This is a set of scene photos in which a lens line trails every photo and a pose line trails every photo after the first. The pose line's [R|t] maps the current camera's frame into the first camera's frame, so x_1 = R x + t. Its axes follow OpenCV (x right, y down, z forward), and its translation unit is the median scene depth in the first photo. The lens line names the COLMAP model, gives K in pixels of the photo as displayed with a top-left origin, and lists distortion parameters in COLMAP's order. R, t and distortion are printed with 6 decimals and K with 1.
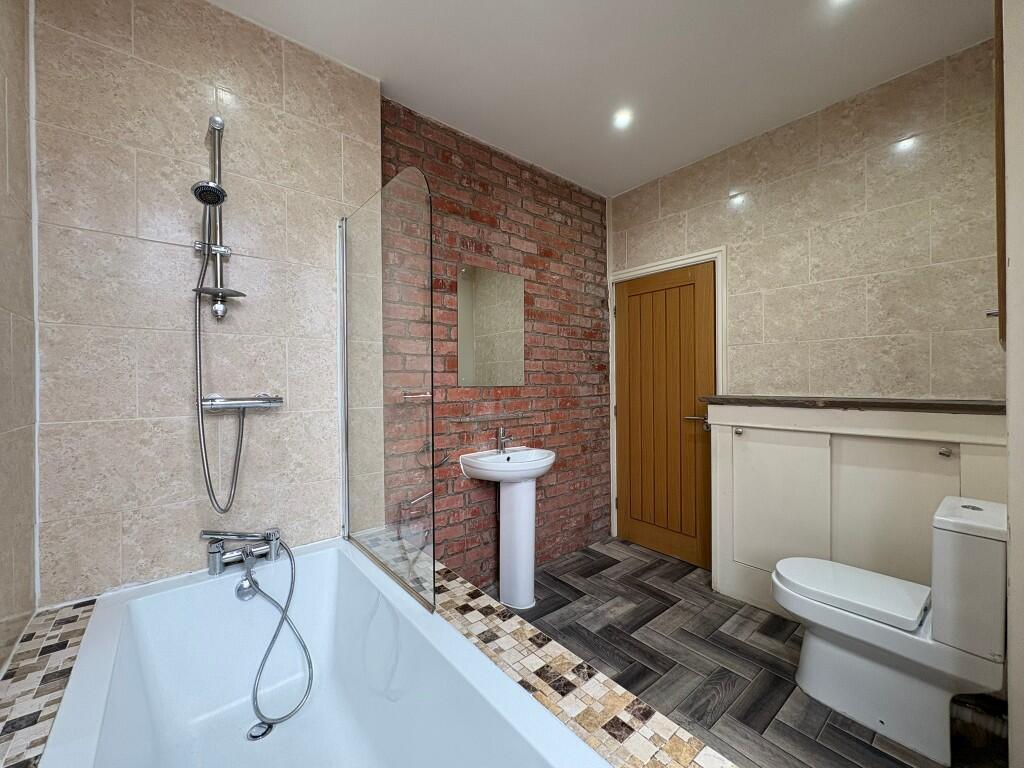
lens RADIAL K [[406.7, 0, 510.1], [0, 406.7, 382.7], [0, 0, 1]] dist [0.000559, 0.000005]
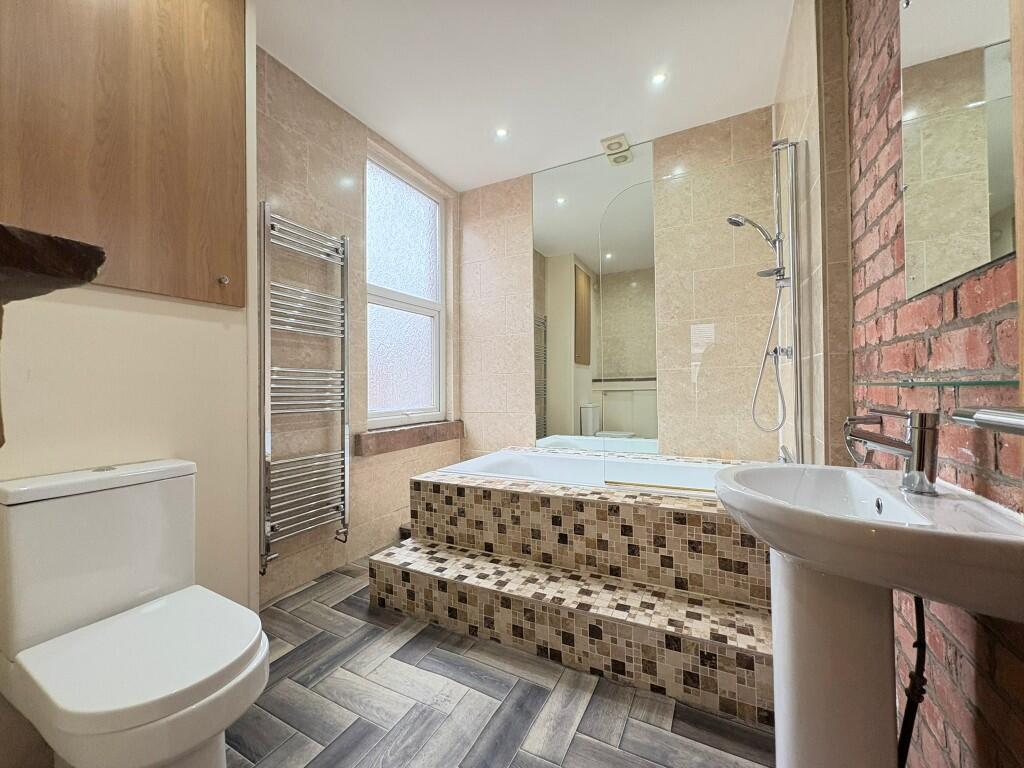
lens RADIAL K [[406.7, 0, 510.1], [0, 406.7, 382.7], [0, 0, 1]] dist [0.000559, 0.000005]
pose [[-0.920134, 0.017288, -0.391221, 0.453045], [0.019602, 0.999806, -0.001922, 0.095858], [0.391112, -0.009437, -0.920295, 1.364175]]
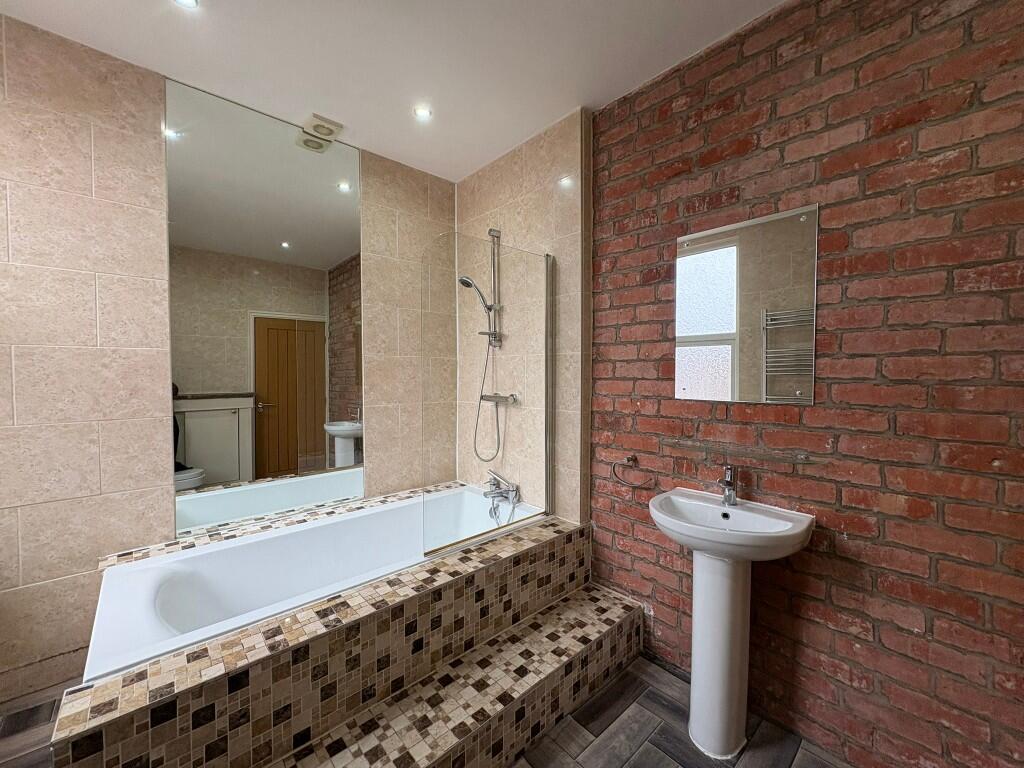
lens RADIAL K [[406.7, 0, 510.1], [0, 406.7, 382.7], [0, 0, 1]] dist [0.000559, 0.000005]
pose [[0.044038, 0.030947, -0.998550, 0.711748], [-0.004965, 0.999515, 0.030758, -0.047921], [0.999018, 0.003603, 0.044170, 0.724223]]
